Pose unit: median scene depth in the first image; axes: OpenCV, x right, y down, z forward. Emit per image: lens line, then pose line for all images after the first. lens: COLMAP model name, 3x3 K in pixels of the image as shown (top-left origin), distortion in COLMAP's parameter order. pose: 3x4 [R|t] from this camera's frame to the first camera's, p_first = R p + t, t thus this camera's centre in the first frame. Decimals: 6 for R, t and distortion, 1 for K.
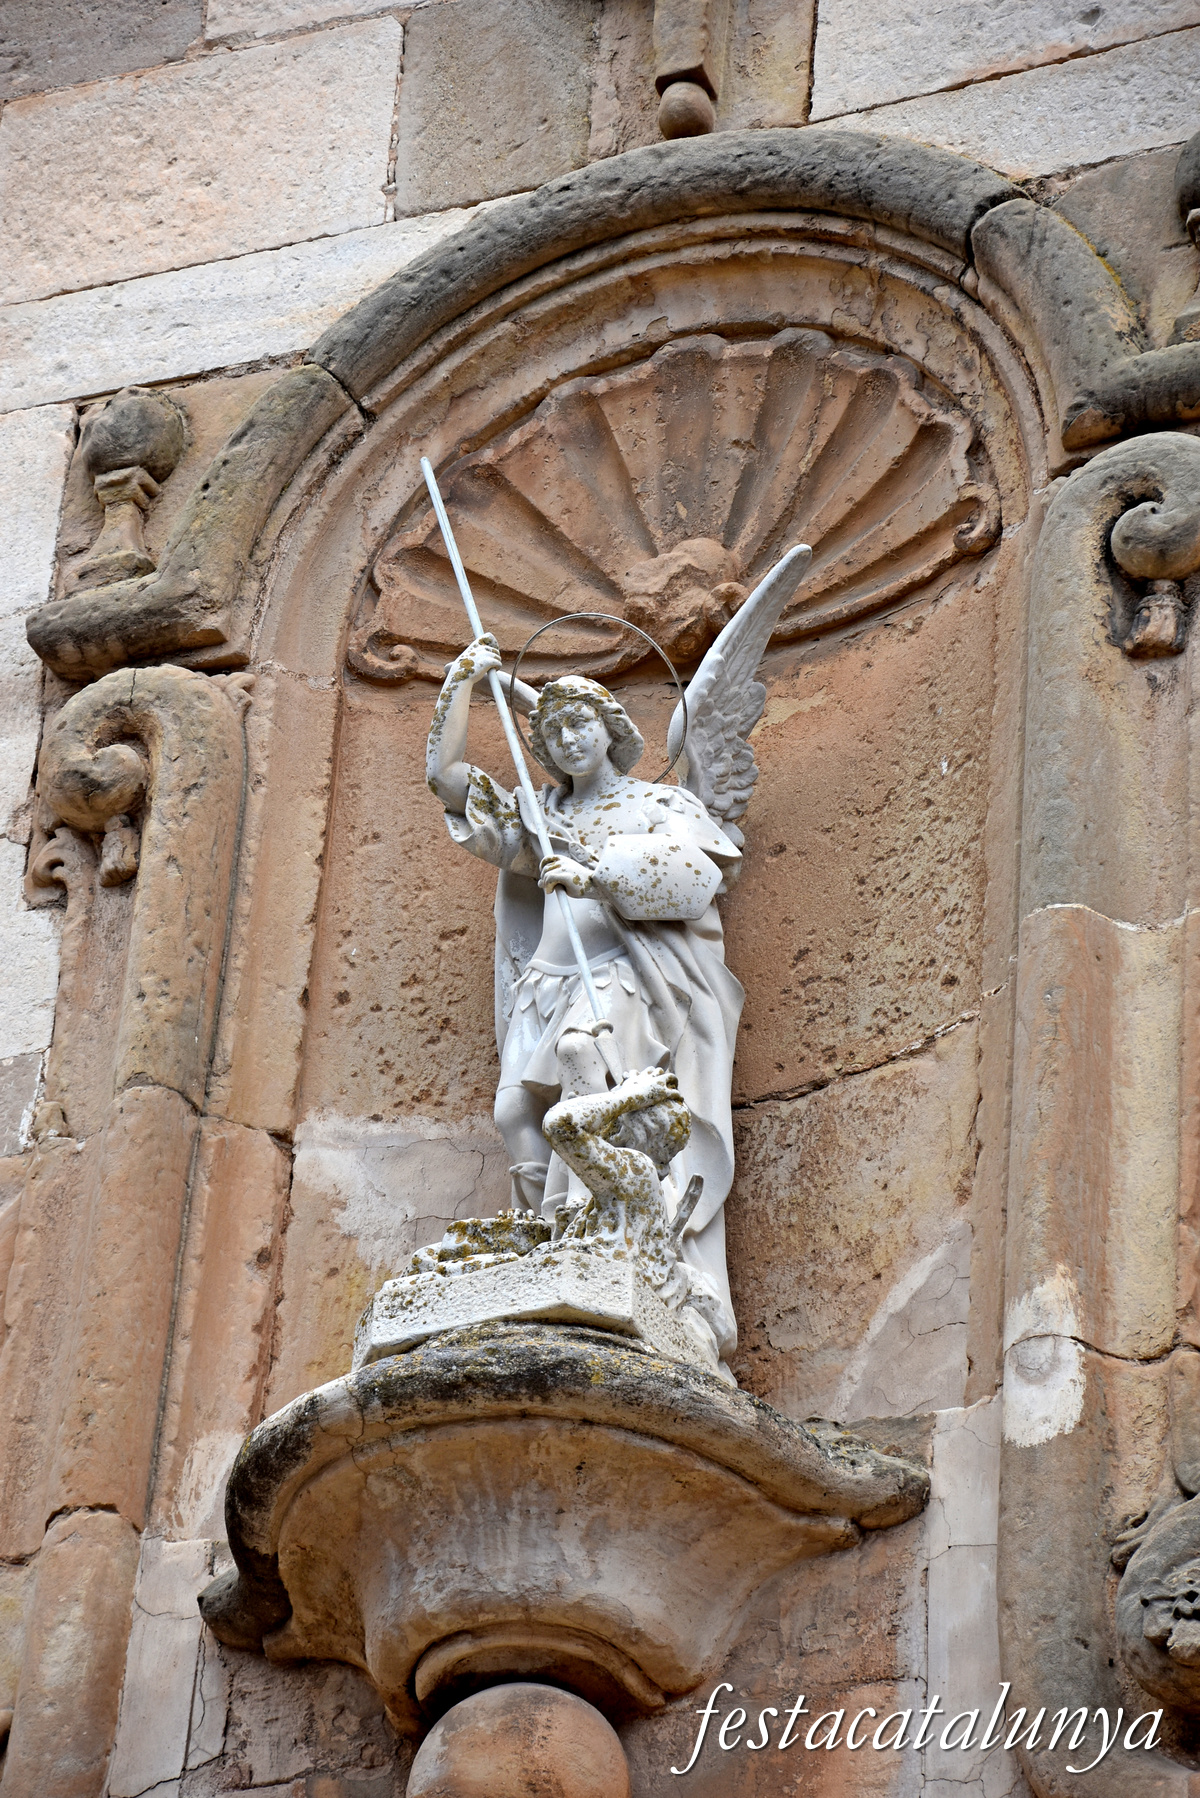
lens RADIAL K [[7940.2, 0, 596.9], [0, 7940.2, 898.6], [0, 0, 1]] dist [1.811344, 0.000000]
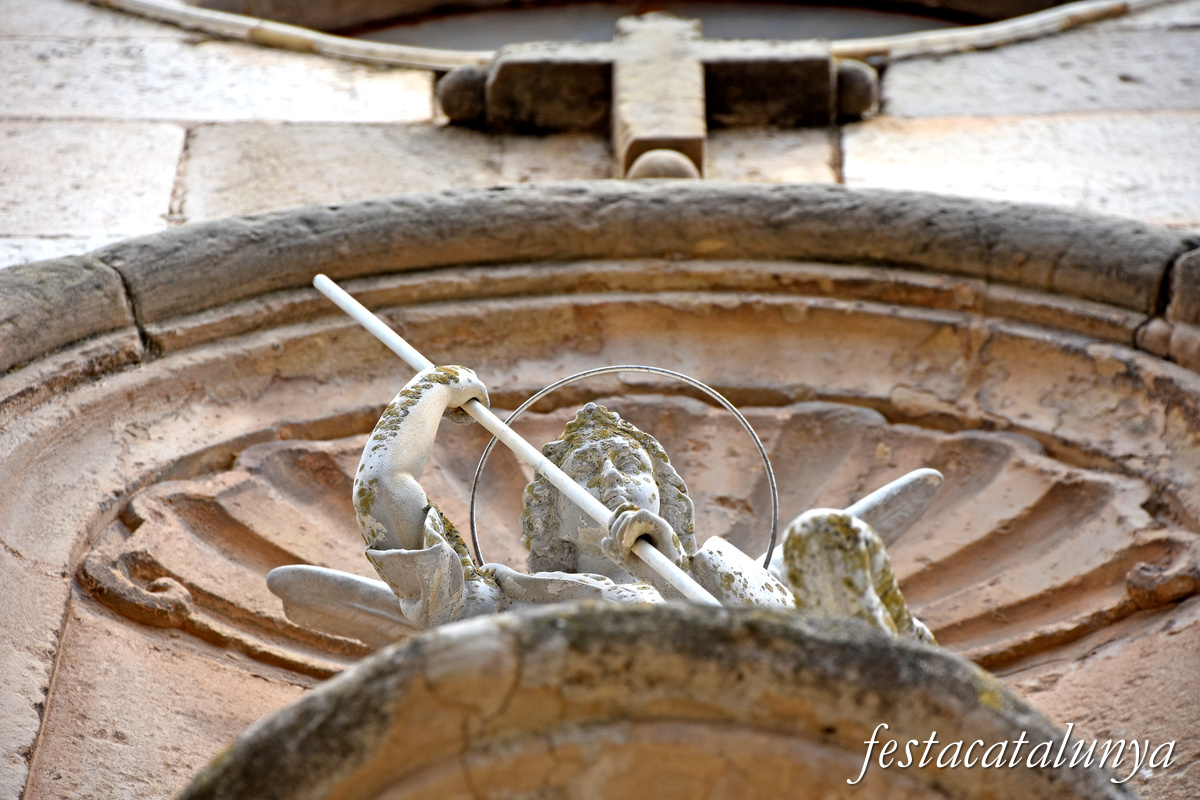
lens RADIAL K [[7073.5, 0, 602.8], [0, 7073.5, 400.5], [0, 0, 1]] dist [2.778580, 0.000000]
pose [[0.922162, 0.340409, 0.183680, -0.100338], [-0.166462, 0.777898, -0.605942, 0.288004], [-0.349152, 0.528201, 0.774013, 0.553492]]
